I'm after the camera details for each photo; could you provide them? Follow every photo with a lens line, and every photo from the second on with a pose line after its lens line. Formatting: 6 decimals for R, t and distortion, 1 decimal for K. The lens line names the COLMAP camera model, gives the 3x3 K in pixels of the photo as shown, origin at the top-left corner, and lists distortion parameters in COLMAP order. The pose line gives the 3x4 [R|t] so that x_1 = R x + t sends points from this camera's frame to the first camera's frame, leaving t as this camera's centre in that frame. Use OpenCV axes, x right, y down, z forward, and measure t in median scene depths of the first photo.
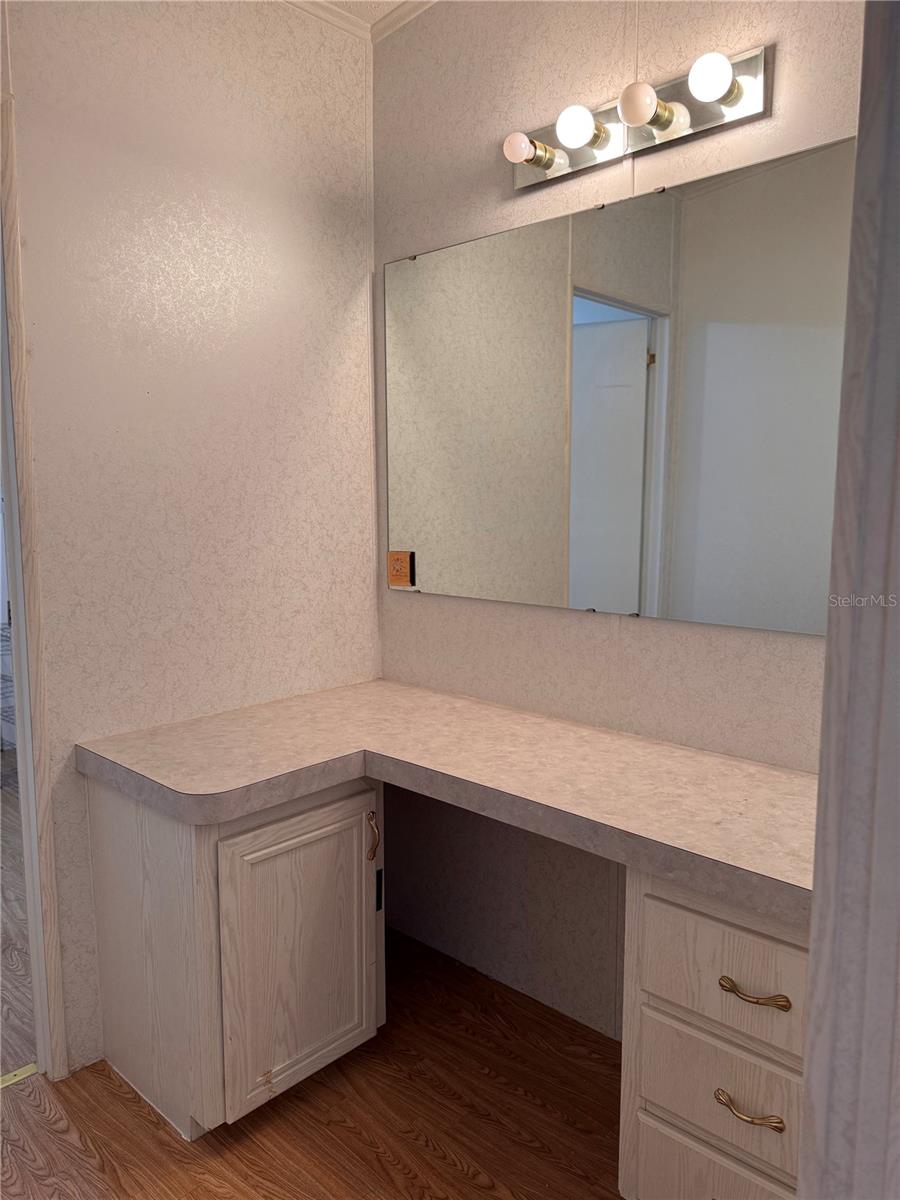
lens RADIAL K [[821.9, 0, 450.0], [0, 821.9, 600.0], [0, 0, 1]] dist [0.033943, -0.003818]
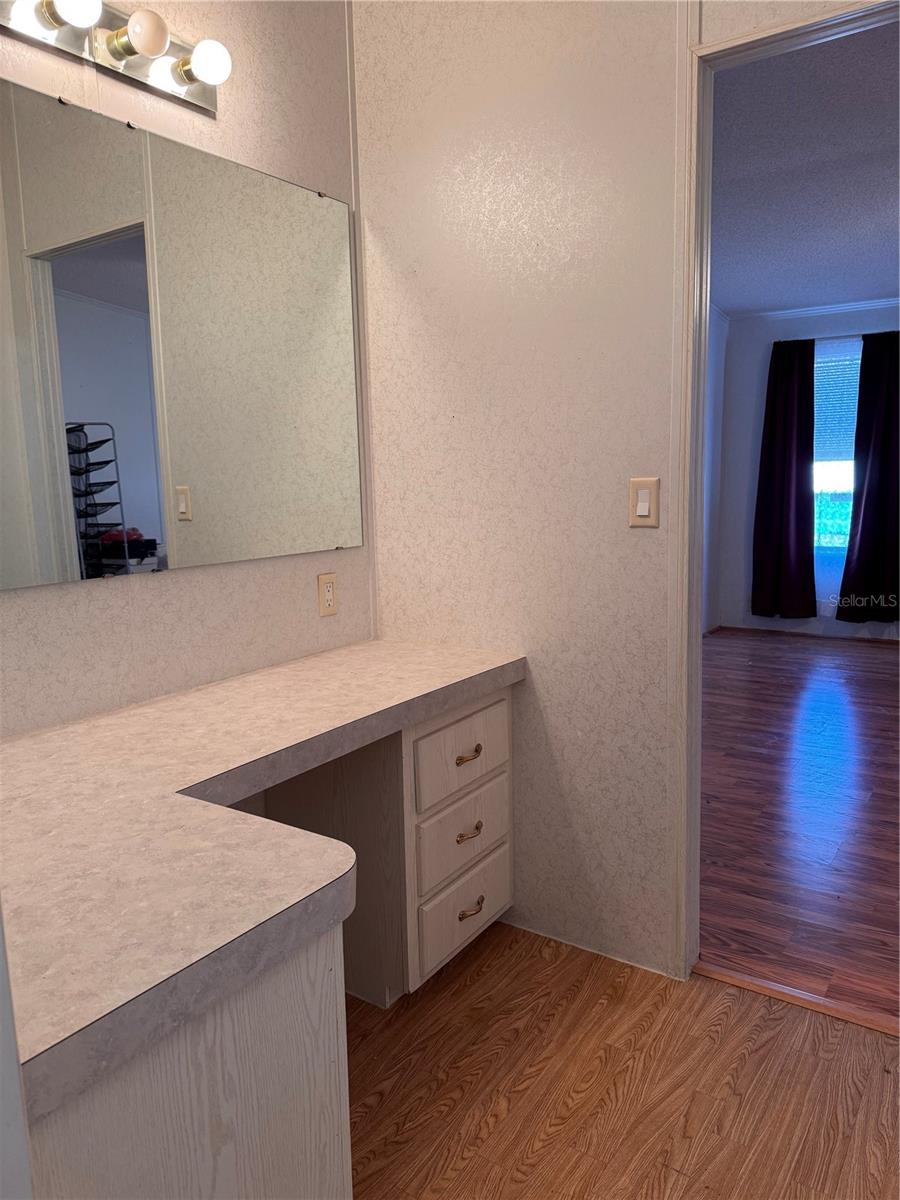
lens RADIAL K [[862.0, 0, 450.0], [0, 862.0, 600.0], [0, 0, 1]] dist [0.018607, -0.002441]
pose [[-0.130589, -0.158579, 0.978672, -0.853169], [0.143896, 0.973641, 0.176965, -0.081870], [-0.980939, 0.163936, -0.104328, 0.818971]]
